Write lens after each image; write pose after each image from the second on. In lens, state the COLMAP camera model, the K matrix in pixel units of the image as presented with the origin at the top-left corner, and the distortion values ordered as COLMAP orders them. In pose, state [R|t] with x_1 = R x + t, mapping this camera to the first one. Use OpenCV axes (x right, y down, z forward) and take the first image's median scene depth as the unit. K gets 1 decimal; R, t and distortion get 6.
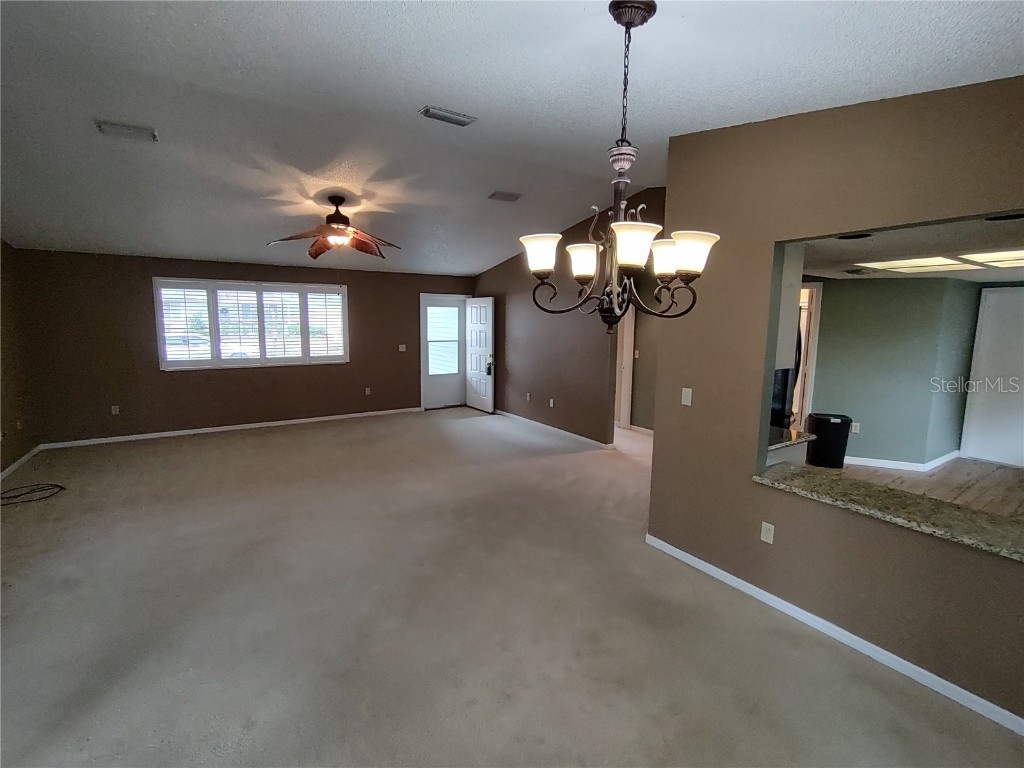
lens RADIAL K [[467.9, 0, 514.4], [0, 467.9, 383.2], [0, 0, 1]] dist [-0.001848, 0.001035]
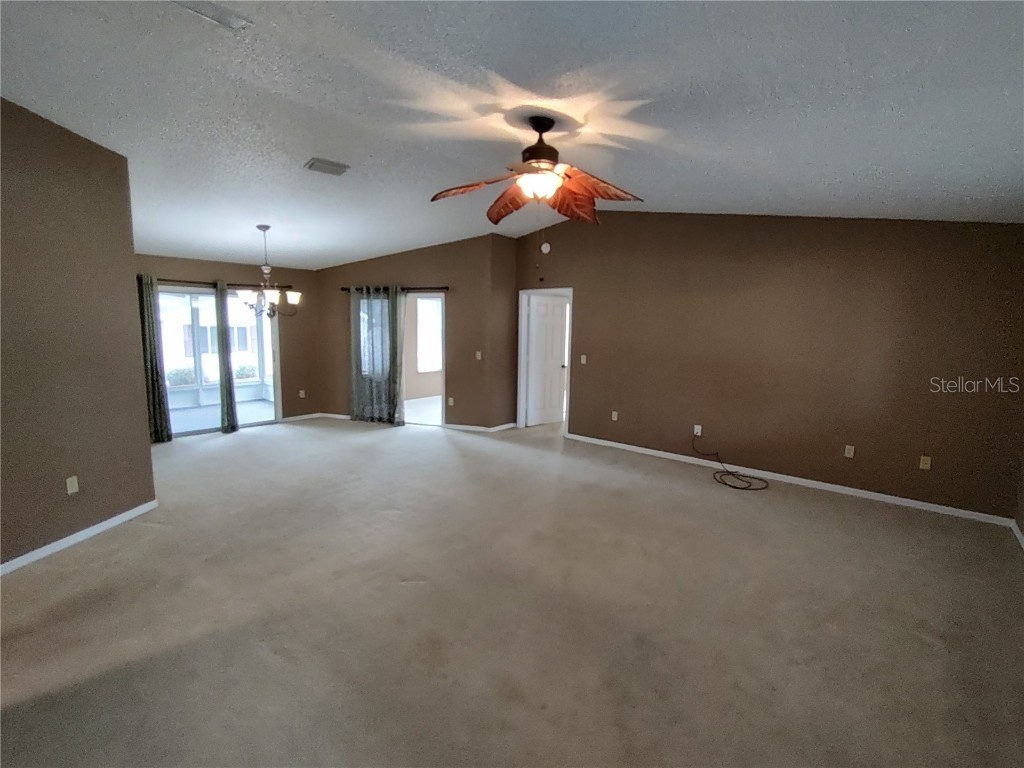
lens RADIAL K [[471.0, 0, 509.4], [0, 471.0, 384.2], [0, 0, 1]] dist [-0.001616, 0.000259]
pose [[-0.957119, 0.013351, -0.289387, -0.148623], [-0.062259, 0.966116, 0.250486, -0.215368], [0.282926, 0.257762, -0.923857, 1.619465]]
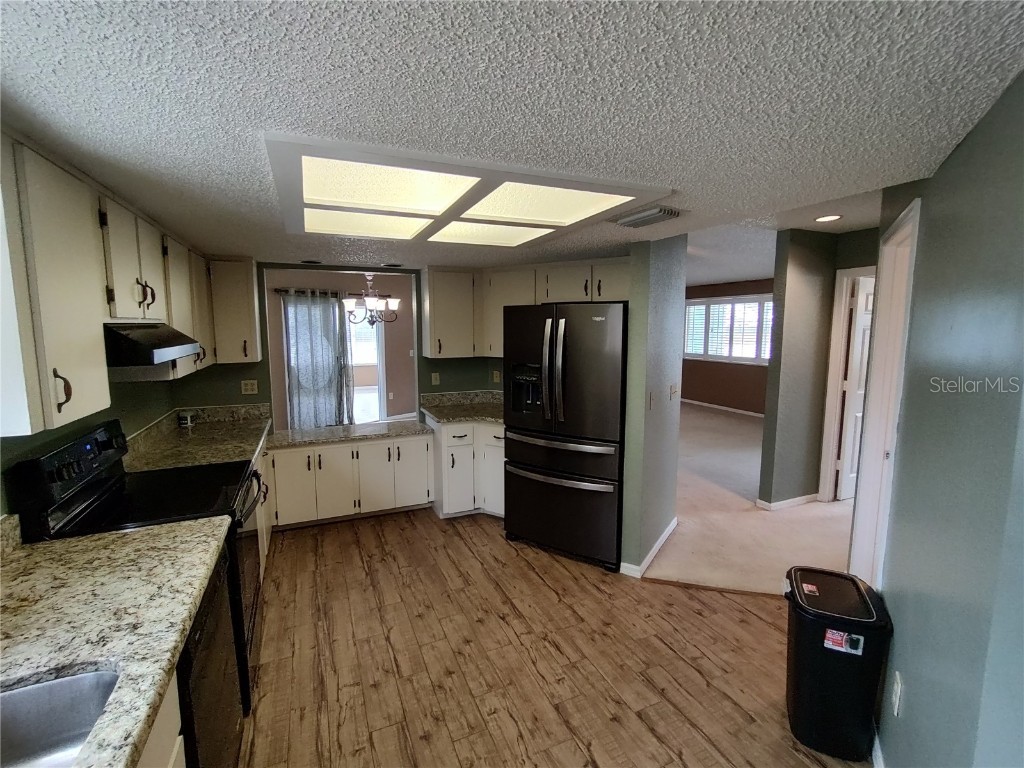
lens RADIAL K [[467.9, 0, 514.4], [0, 467.9, 383.2], [0, 0, 1]] dist [-0.001848, 0.001035]
pose [[-0.144413, 0.114463, -0.982875, 1.146873], [-0.131501, 0.982257, 0.133712, -0.106117], [0.980741, 0.148559, -0.126799, 0.856422]]
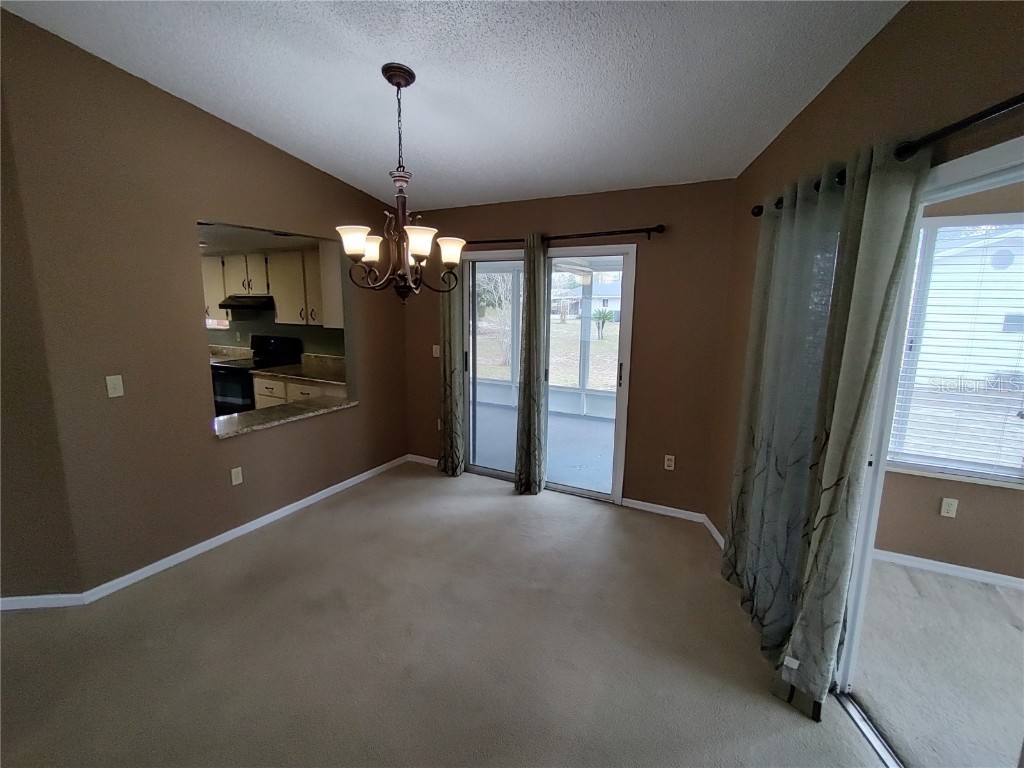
lens RADIAL K [[467.9, 0, 514.4], [0, 467.9, 383.2], [0, 0, 1]] dist [-0.001848, 0.001035]
pose [[-0.495992, -0.162643, 0.852959, -0.424408], [0.101699, 0.964660, 0.243080, -0.065968], [-0.862351, 0.207311, -0.461923, 0.495256]]
